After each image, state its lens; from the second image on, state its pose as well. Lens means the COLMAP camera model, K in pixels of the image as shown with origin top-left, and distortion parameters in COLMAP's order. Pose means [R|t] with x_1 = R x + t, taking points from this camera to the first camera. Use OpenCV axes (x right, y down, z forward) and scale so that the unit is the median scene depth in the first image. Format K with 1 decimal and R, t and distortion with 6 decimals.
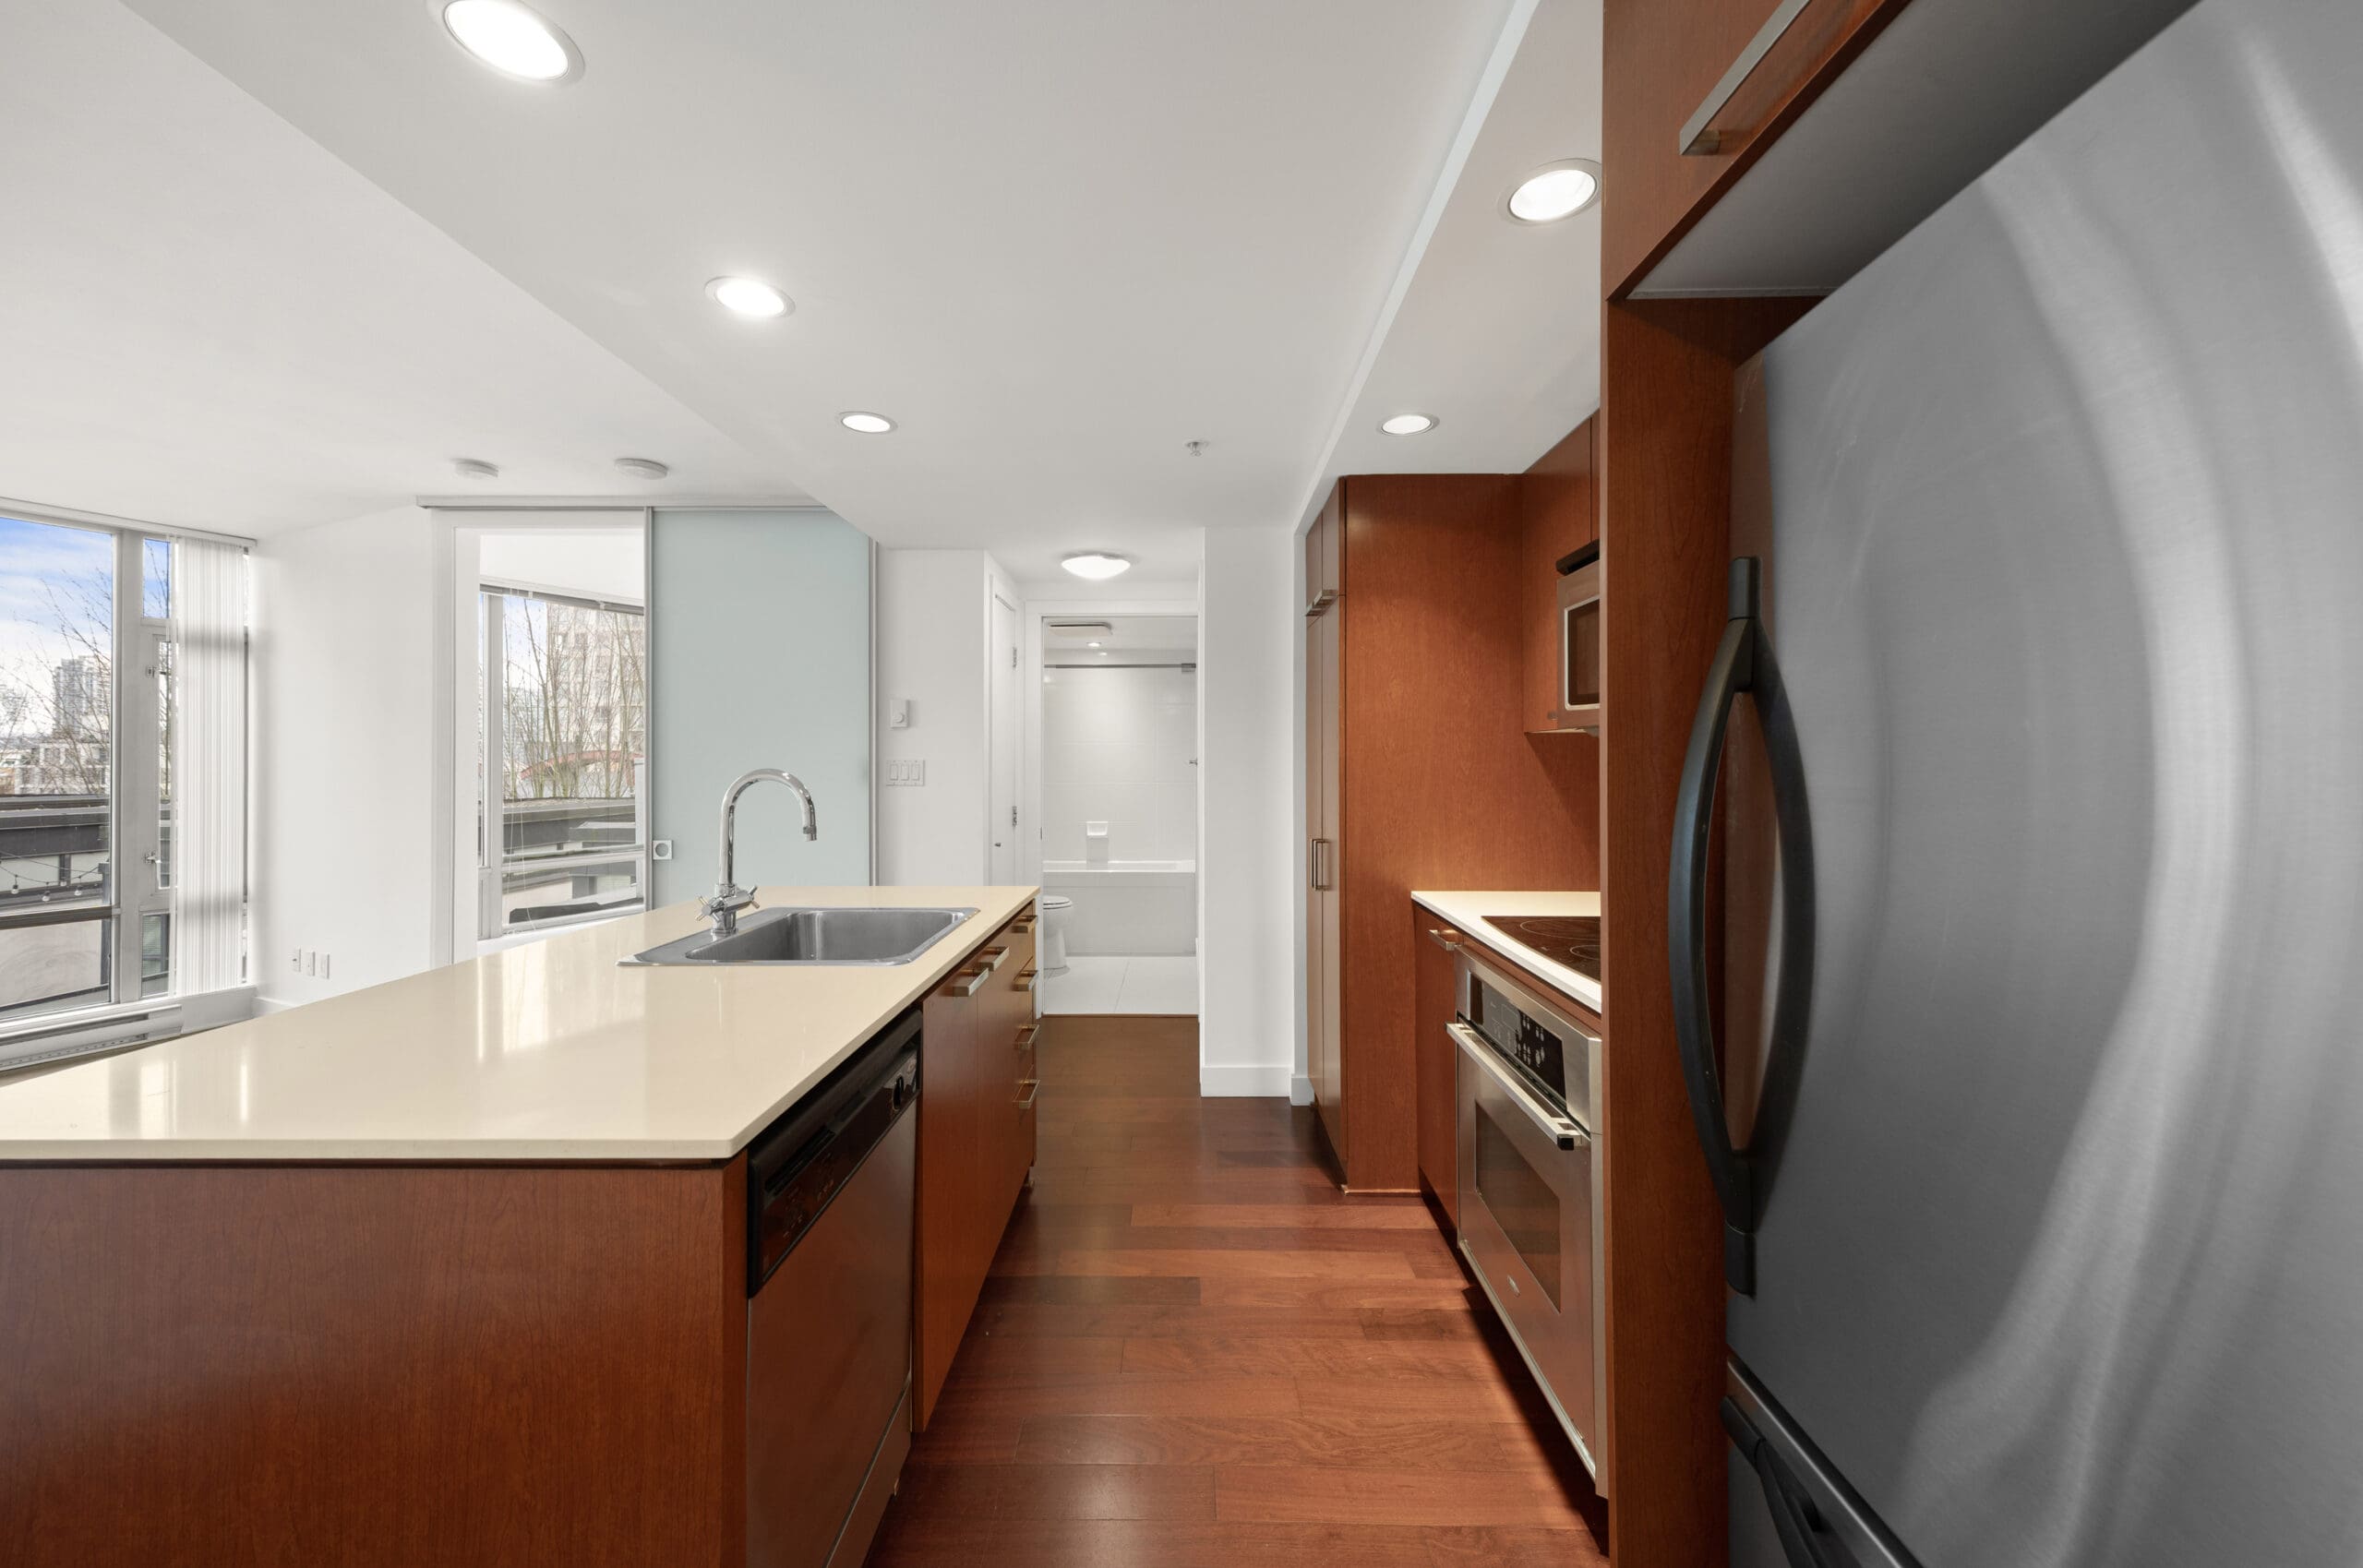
lens RADIAL K [[862.7, 0, 1187.1], [0, 862.7, 778.5], [0, 0, 1]] dist [0.001773, 0.000031]
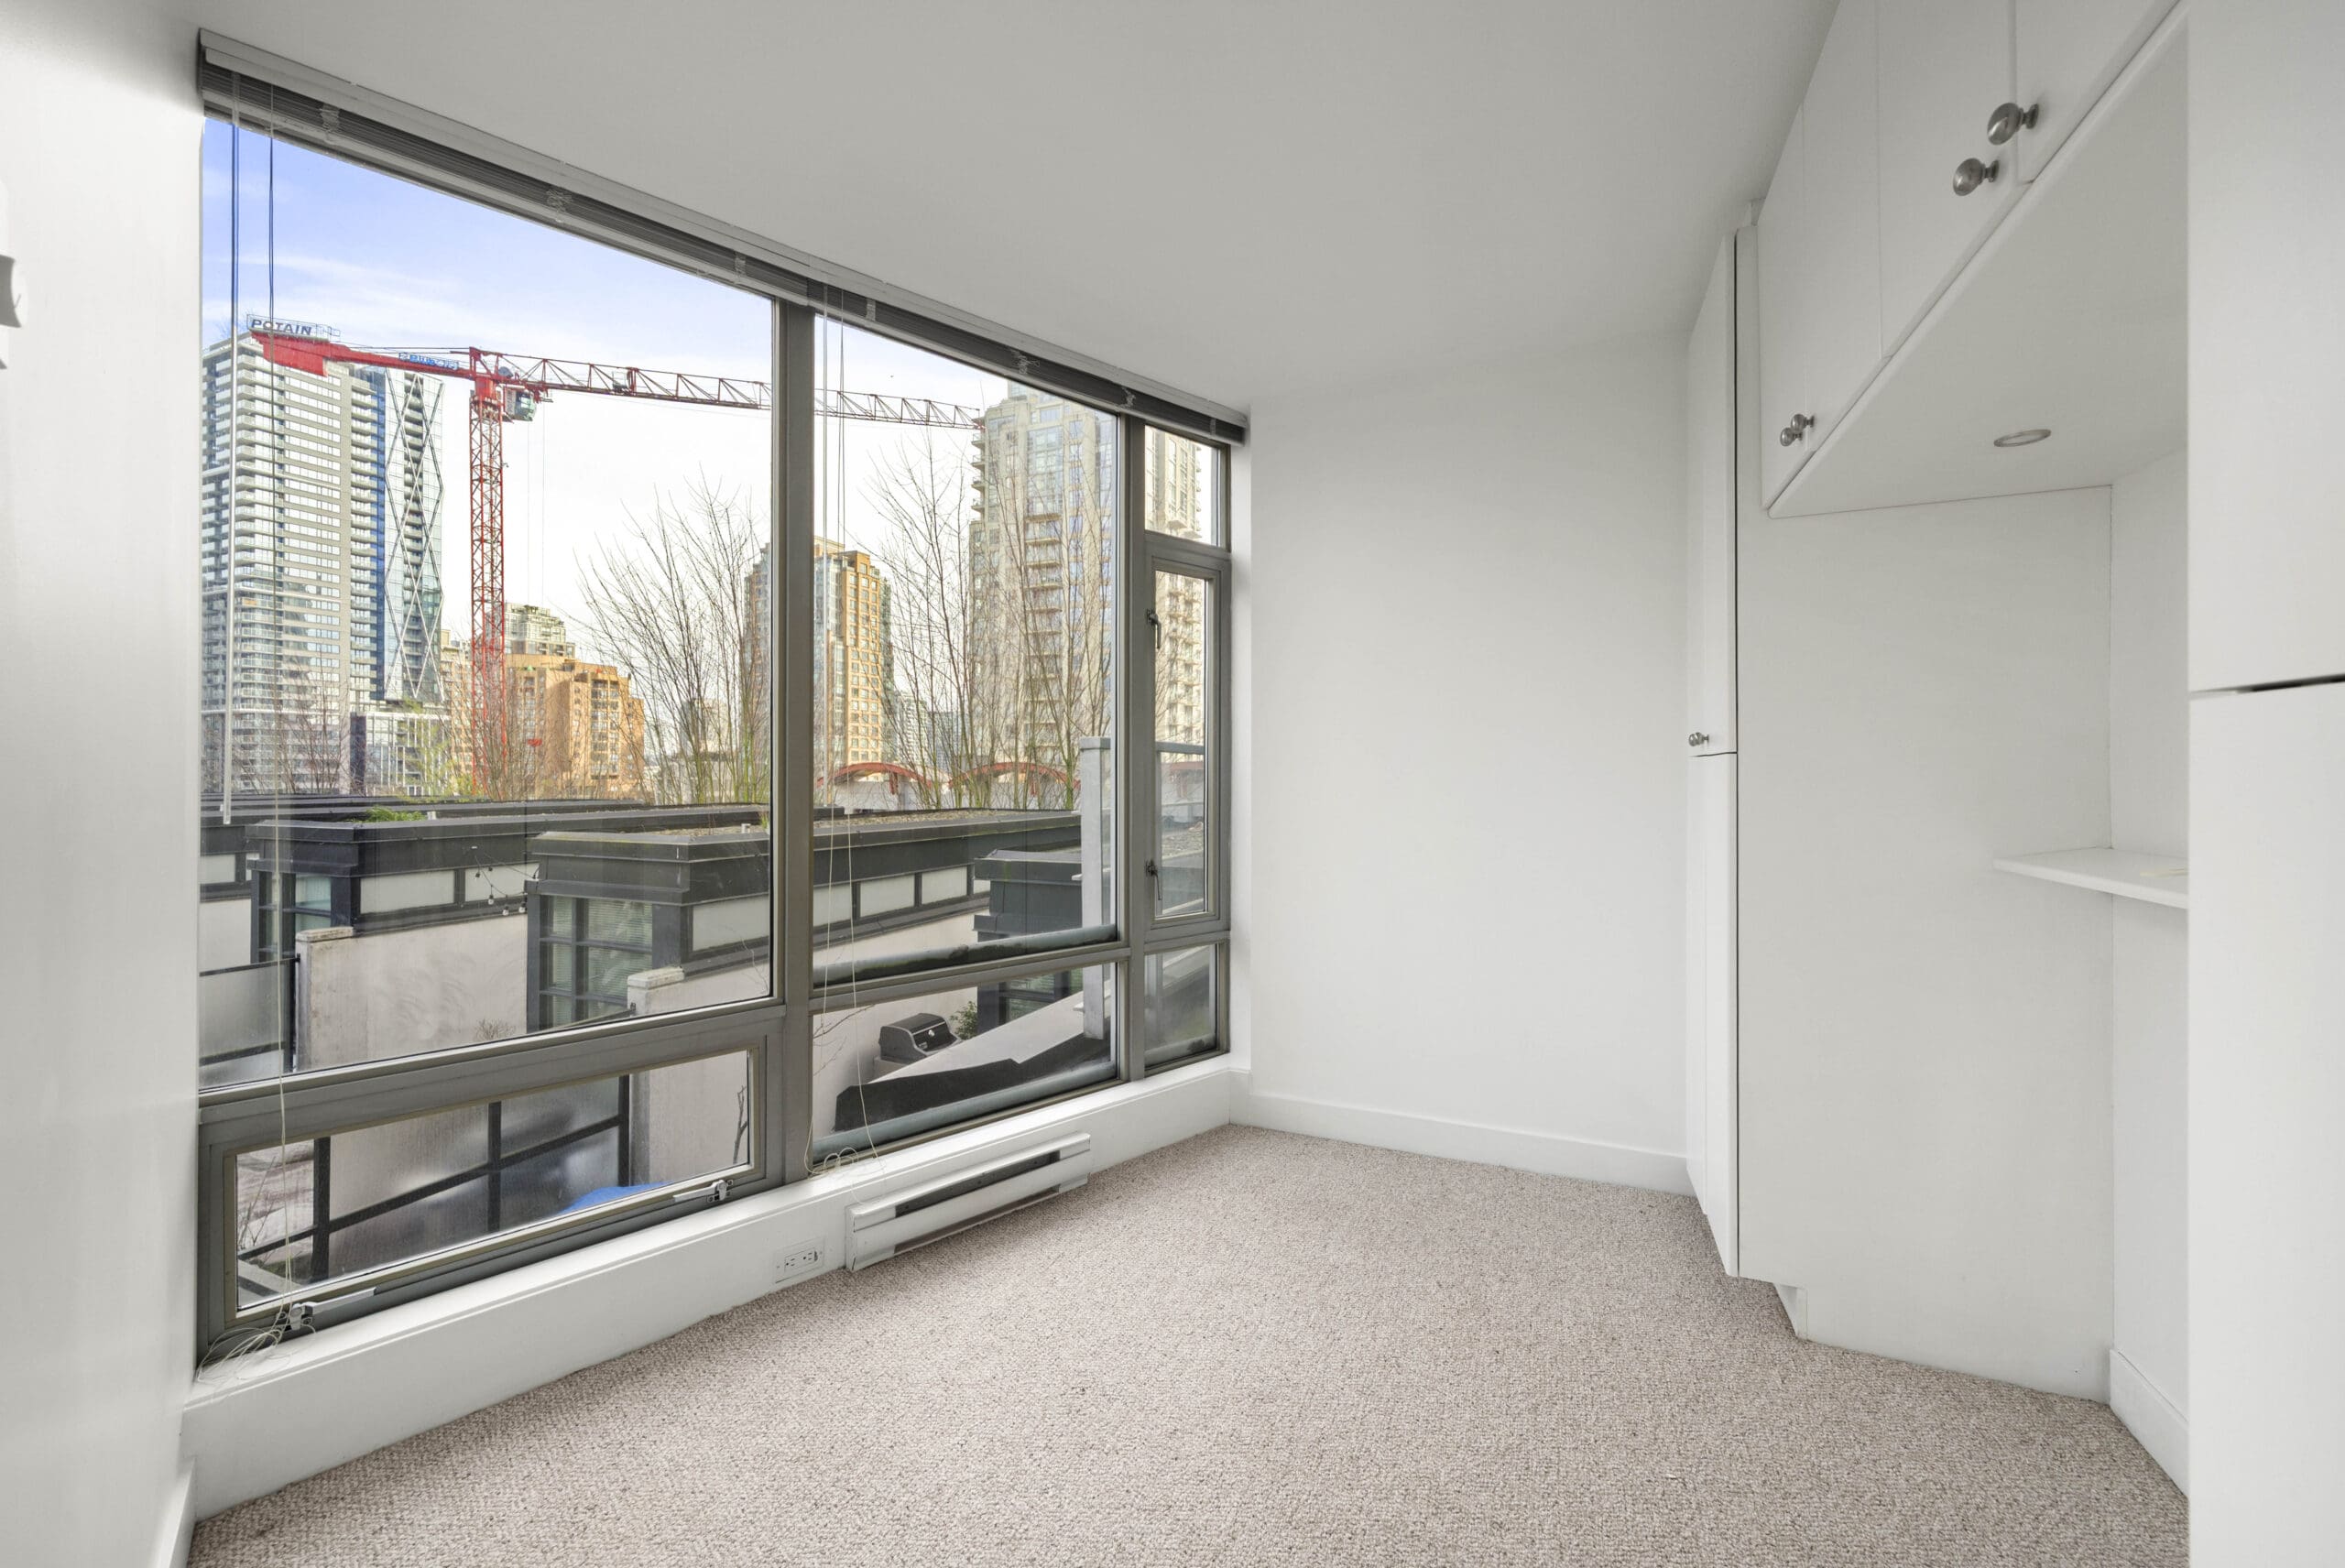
lens RADIAL K [[878.3, 0, 1172.5], [0, 878.3, 784.0], [0, 0, 1]] dist [0.000076, 0.000000]
pose [[0.916233, 0.000383, -0.400647, -0.123057], [-0.004305, 0.999951, -0.008890, 0.003212], [0.400624, 0.009870, 0.916190, 0.178163]]
